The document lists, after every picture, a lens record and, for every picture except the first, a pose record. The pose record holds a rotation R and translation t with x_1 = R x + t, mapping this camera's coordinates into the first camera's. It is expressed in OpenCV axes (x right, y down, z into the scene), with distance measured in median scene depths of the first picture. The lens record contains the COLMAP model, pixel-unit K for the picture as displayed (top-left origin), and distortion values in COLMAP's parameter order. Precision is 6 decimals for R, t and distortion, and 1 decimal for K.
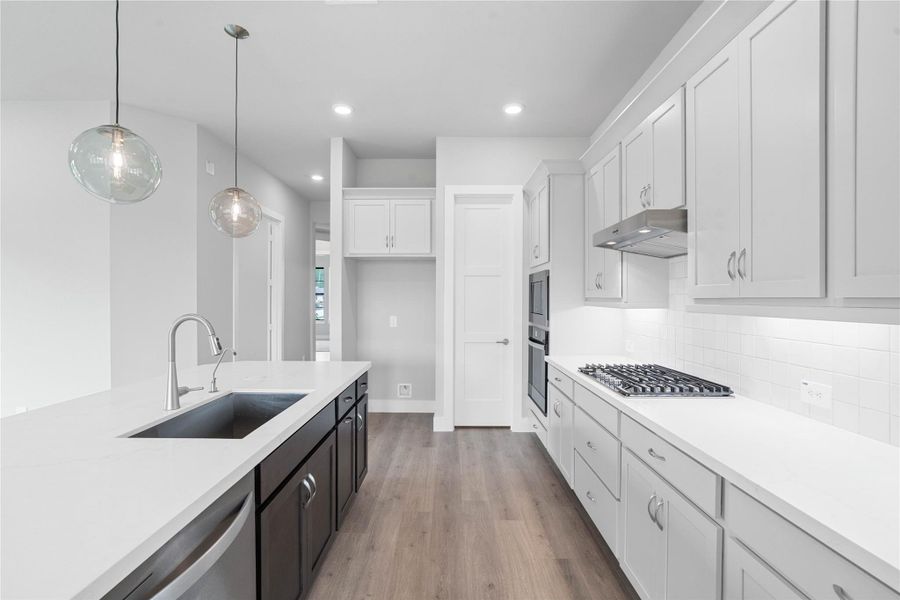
lens RADIAL K [[425.6, 0, 442.2], [0, 425.6, 300.9], [0, 0, 1]] dist [-0.005945, 0.000438]
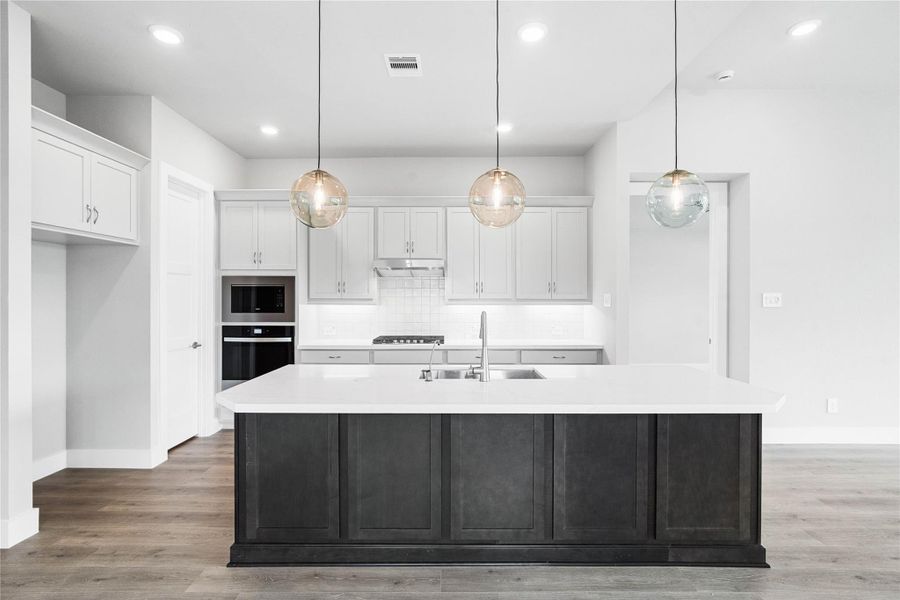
lens RADIAL K [[425.6, 0, 454.3], [0, 425.6, 299.6], [0, 0, 1]] dist [-0.005945, 0.000438]
pose [[-0.012219, -0.002646, 0.999922, -1.123387], [0.005681, 0.999980, 0.002716, -0.005386], [-0.999909, 0.005714, -0.012204, 0.620422]]
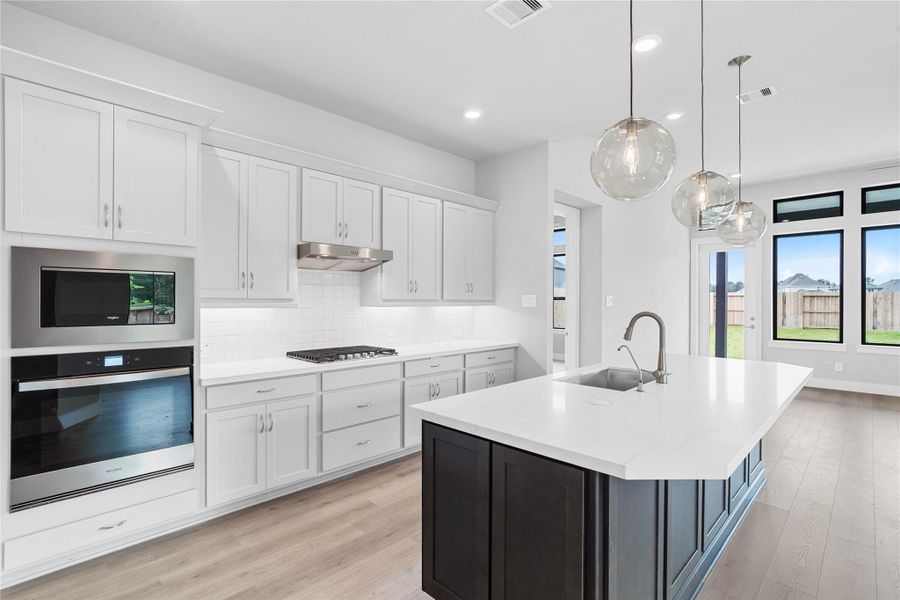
lens RADIAL K [[425.6, 0, 443.5], [0, 425.6, 300.0], [0, 0, 1]] dist [-0.005945, 0.000438]
pose [[-0.712127, 0.000486, 0.702050, -0.607217], [0.002555, 0.999995, 0.001900, -0.004051], [-0.702046, 0.003147, -0.712125, 1.361001]]
